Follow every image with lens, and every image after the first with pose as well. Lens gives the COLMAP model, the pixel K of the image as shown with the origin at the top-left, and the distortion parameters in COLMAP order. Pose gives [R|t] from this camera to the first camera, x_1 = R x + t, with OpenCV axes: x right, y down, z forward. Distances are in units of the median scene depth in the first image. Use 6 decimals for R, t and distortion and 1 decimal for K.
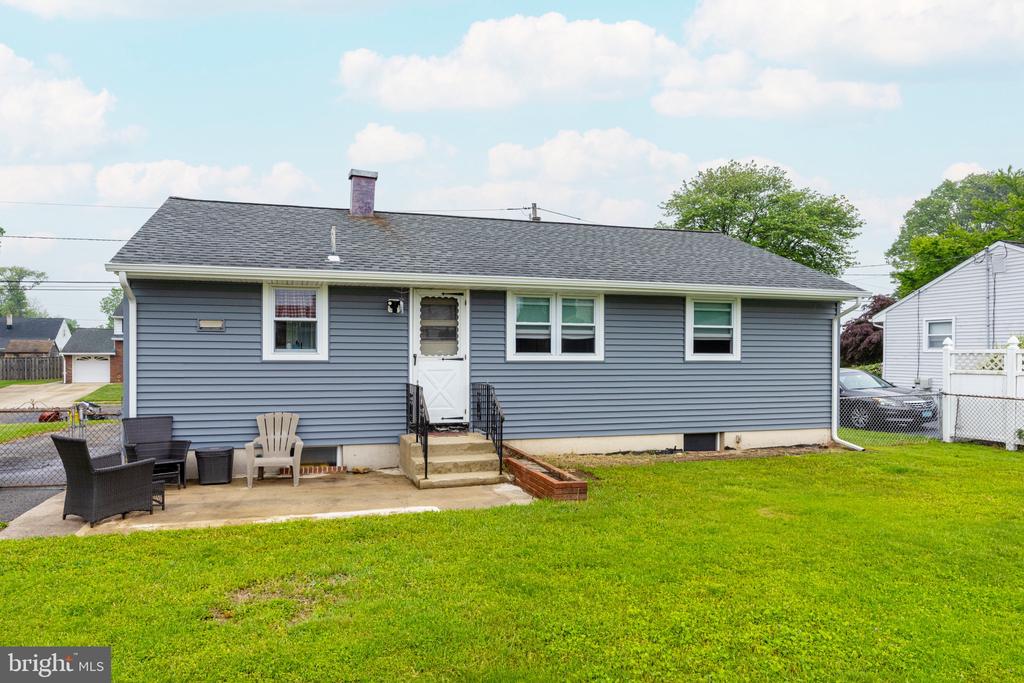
lens RADIAL K [[668.9, 0, 509.7], [0, 668.9, 360.4], [0, 0, 1]] dist [0.000313, 0.000089]
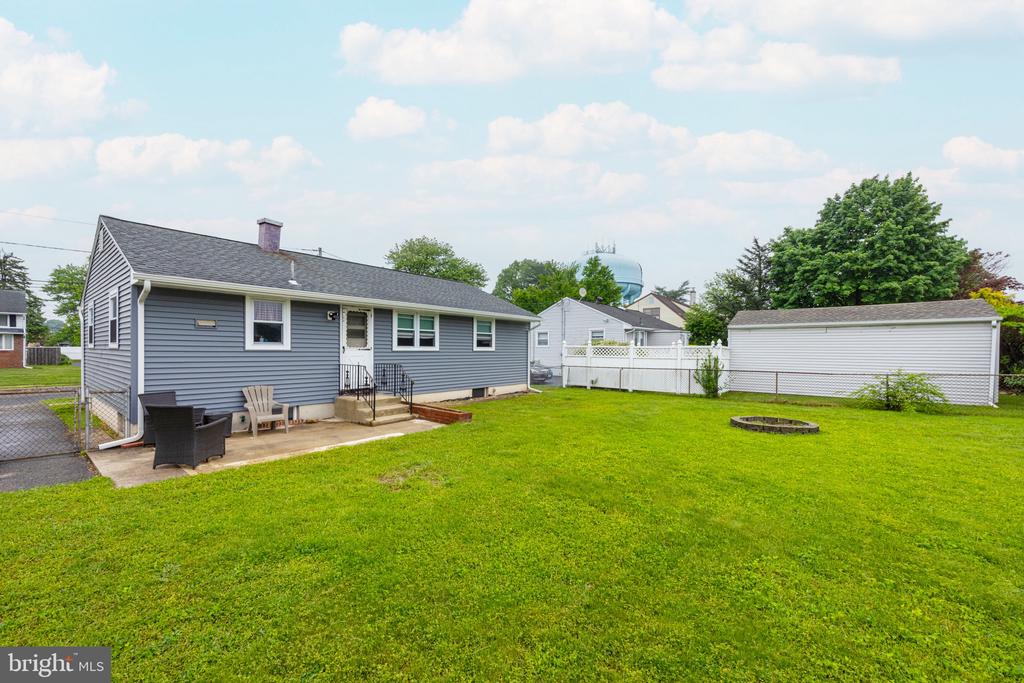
lens RADIAL K [[409.7, 0, 511.5], [0, 409.7, 360.2], [0, 0, 1]] dist [0.000635, 0.000045]
pose [[0.830504, -0.012289, 0.556877, -0.338110], [0.001042, 0.999789, 0.020510, 0.004005], [-0.557012, -0.016454, 0.830342, -0.041429]]
